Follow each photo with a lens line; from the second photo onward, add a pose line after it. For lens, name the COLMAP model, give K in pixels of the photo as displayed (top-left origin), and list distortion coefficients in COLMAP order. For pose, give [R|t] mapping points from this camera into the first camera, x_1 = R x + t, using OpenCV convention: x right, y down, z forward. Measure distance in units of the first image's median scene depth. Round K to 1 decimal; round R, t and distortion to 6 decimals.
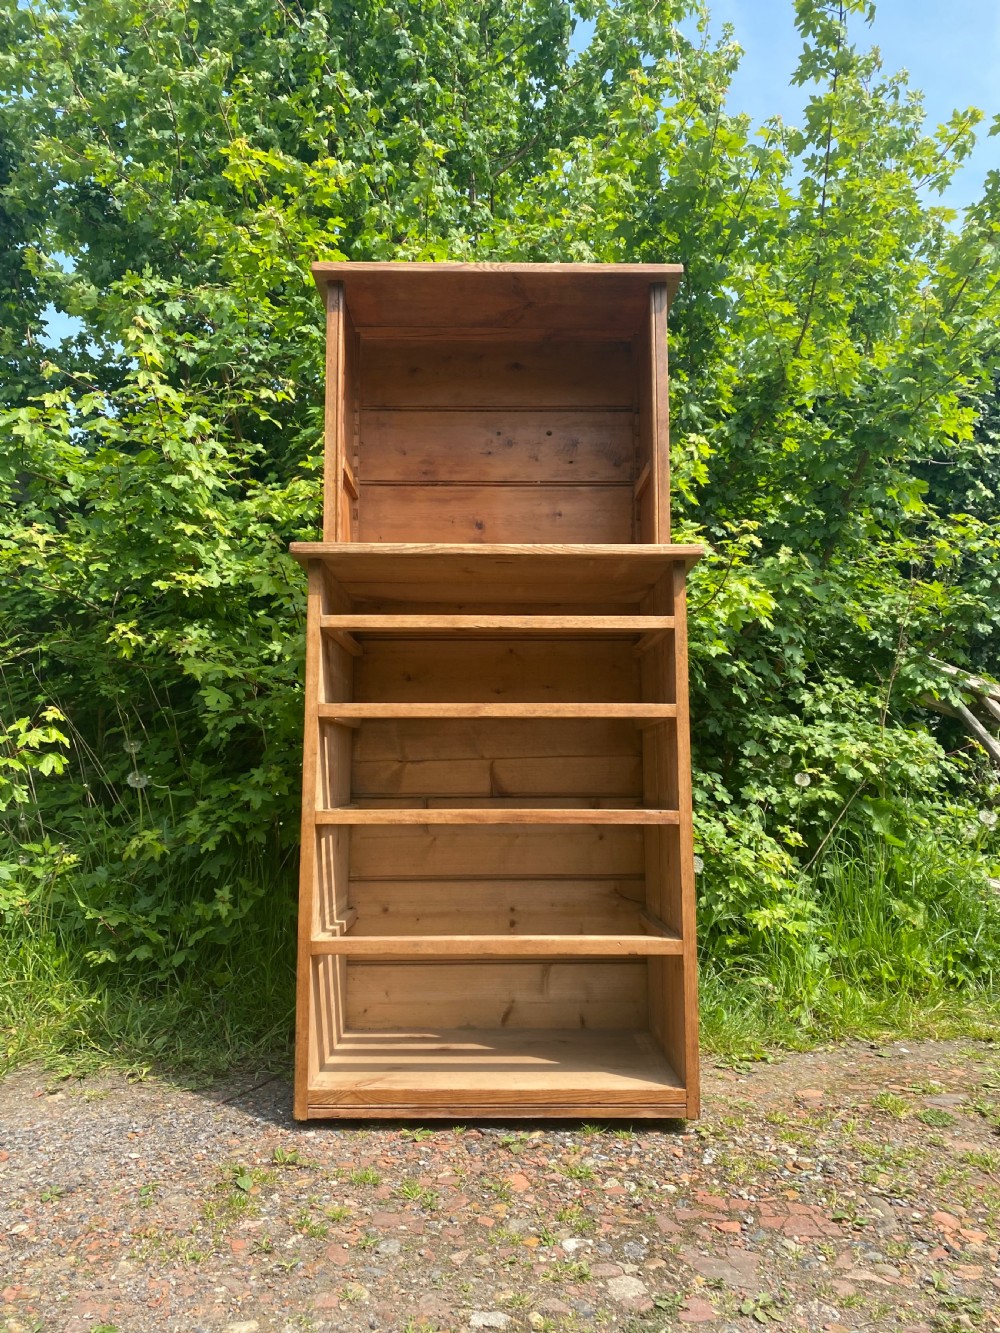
lens RADIAL K [[1019.4, 0, 504.6], [0, 1019.4, 646.2], [0, 0, 1]] dist [0.027277, -0.025829]
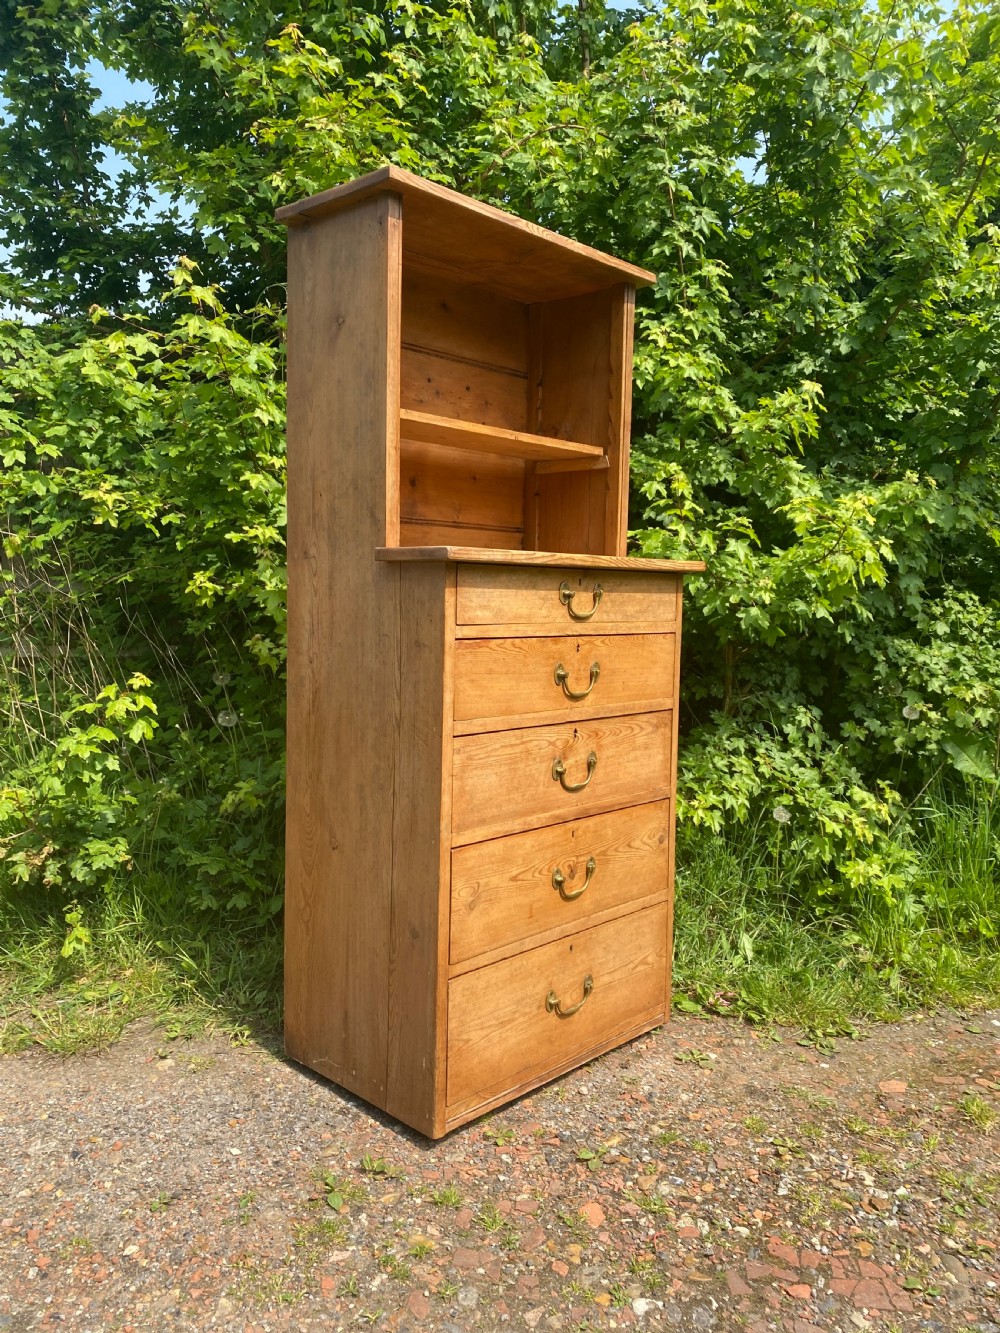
lens RADIAL K [[1019.5, 0, 504.7], [0, 1019.5, 667.0], [0, 0, 1]] dist [0.032215, -0.034011]
pose [[0.995129, 0.014944, -0.097444, 0.012147], [0.005868, 0.977713, 0.209864, -0.172232], [0.098408, -0.209414, 0.972863, 0.072620]]
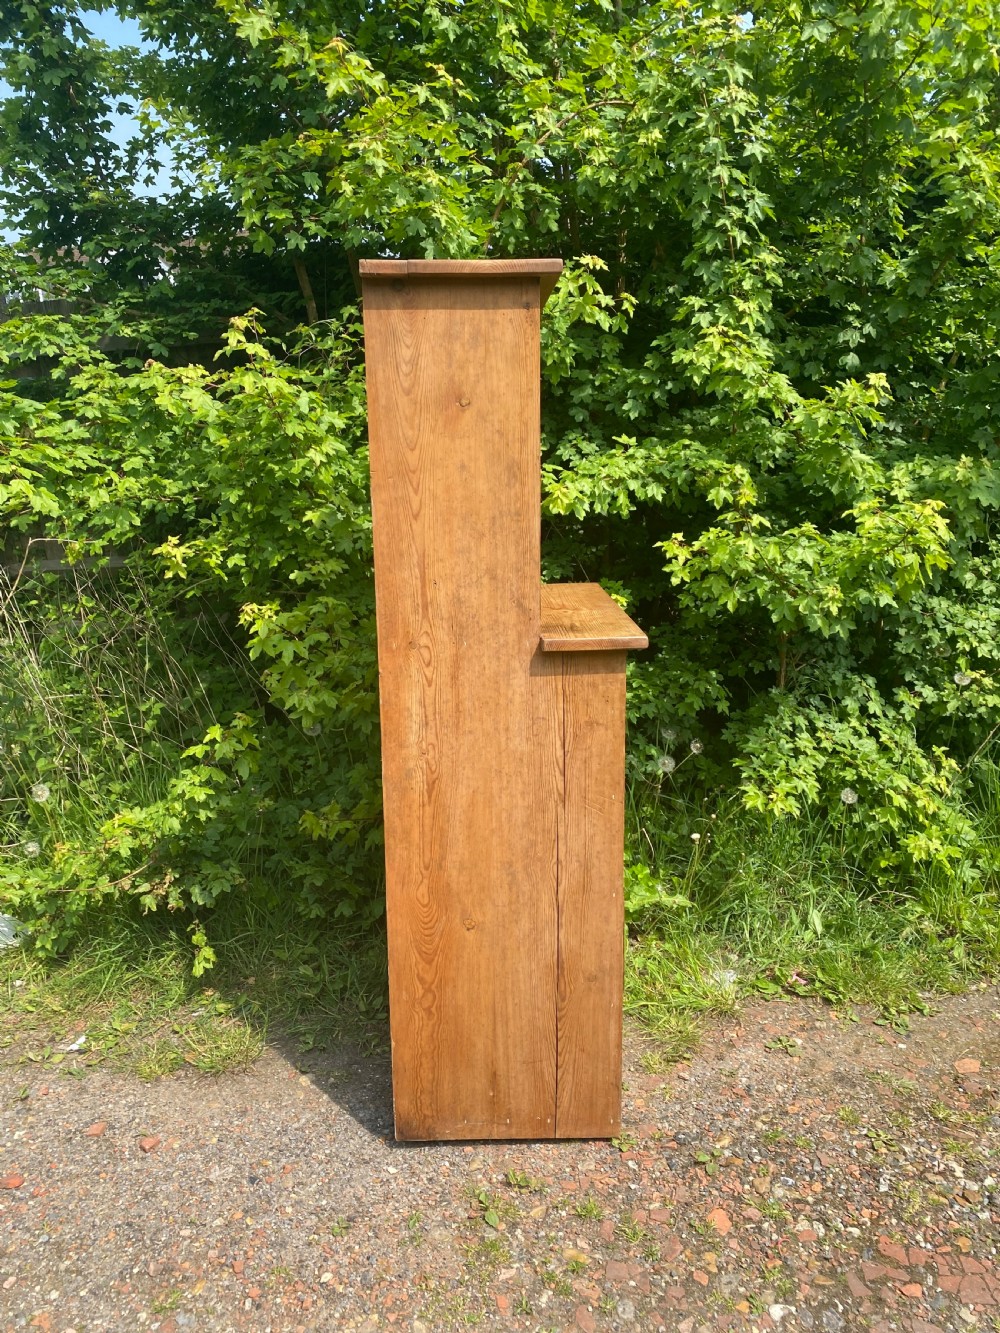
lens RADIAL K [[1019.4, 0, 491.7], [0, 1019.4, 667.0], [0, 0, 1]] dist [0.027277, -0.025829]
pose [[0.993226, -0.029644, -0.112358, -0.070964], [0.064981, 0.943289, 0.325551, -0.350624], [0.096335, -0.330647, 0.938825, 0.057495]]
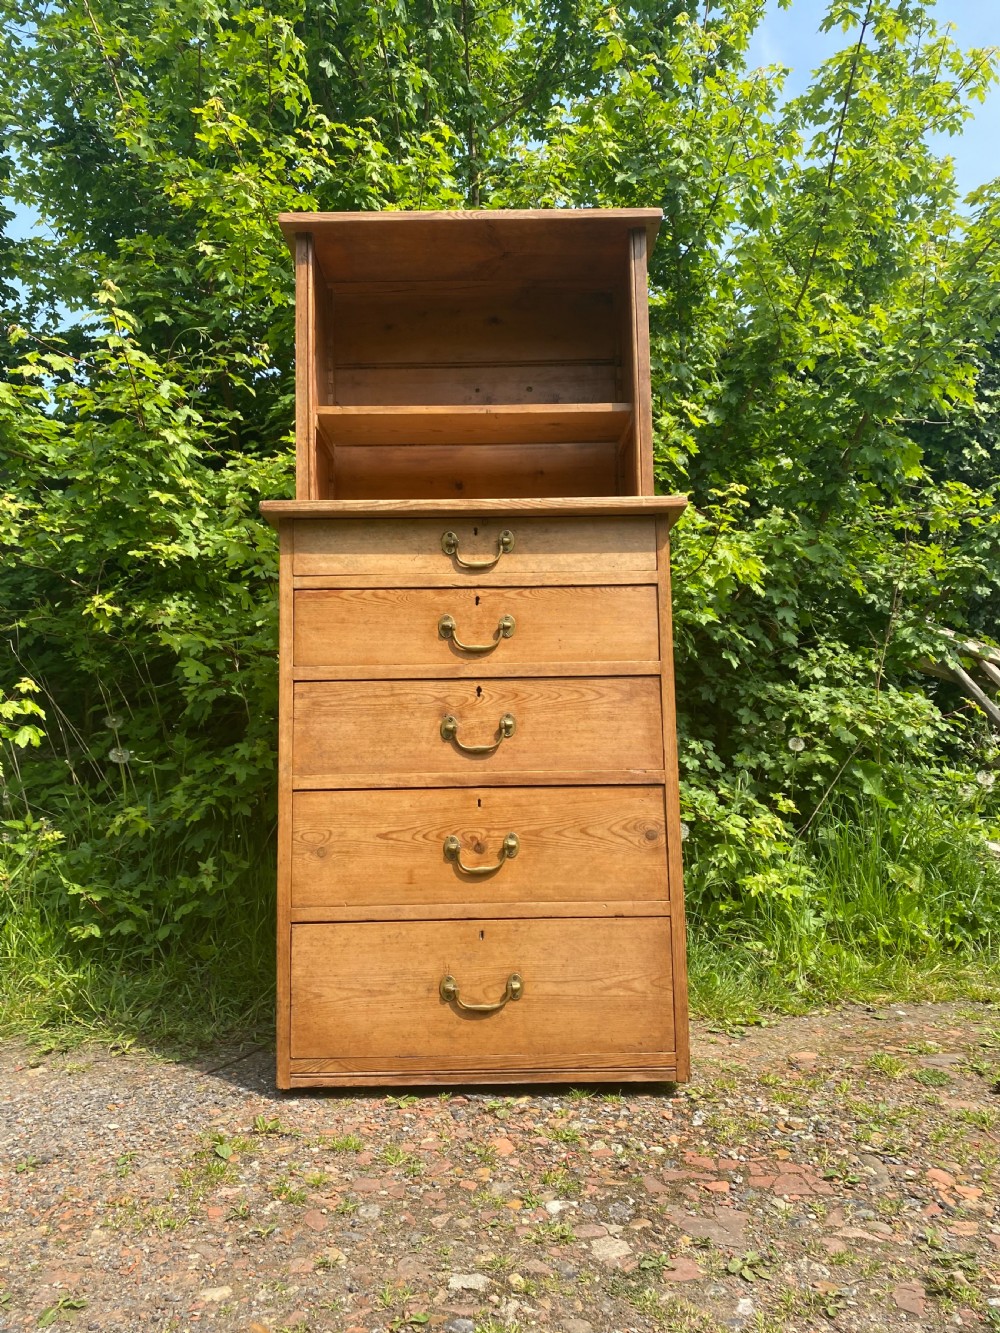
lens RADIAL K [[1019.4, 0, 496.6], [0, 1019.4, 656.9], [0, 0, 1]] dist [0.027277, -0.025829]
pose [[0.999807, -0.018454, -0.006741, 0.016495], [0.018629, 0.999467, 0.026791, 0.021481], [0.006243, -0.026911, 0.999618, 0.024887]]
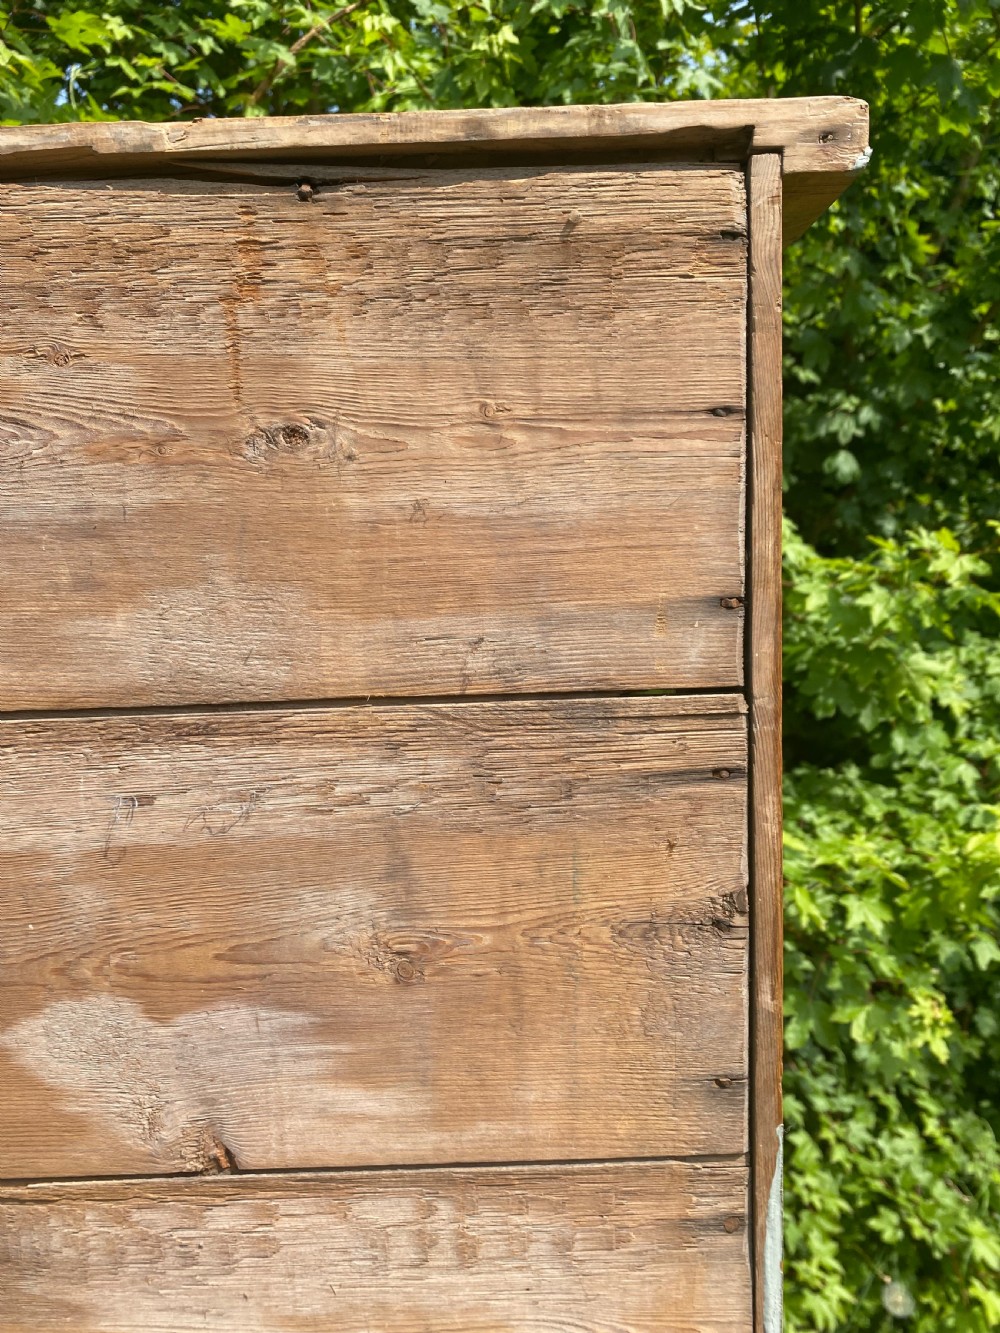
lens RADIAL K [[1019.4, 0, 510.9], [0, 1019.4, 685.9], [0, 0, 1]] dist [0.027277, -0.025829]
pose [[0.998255, -0.051173, 0.029471, -0.027001], [0.040586, 0.957051, 0.287063, -0.335598], [-0.042895, -0.285366, 0.957458, 0.773357]]
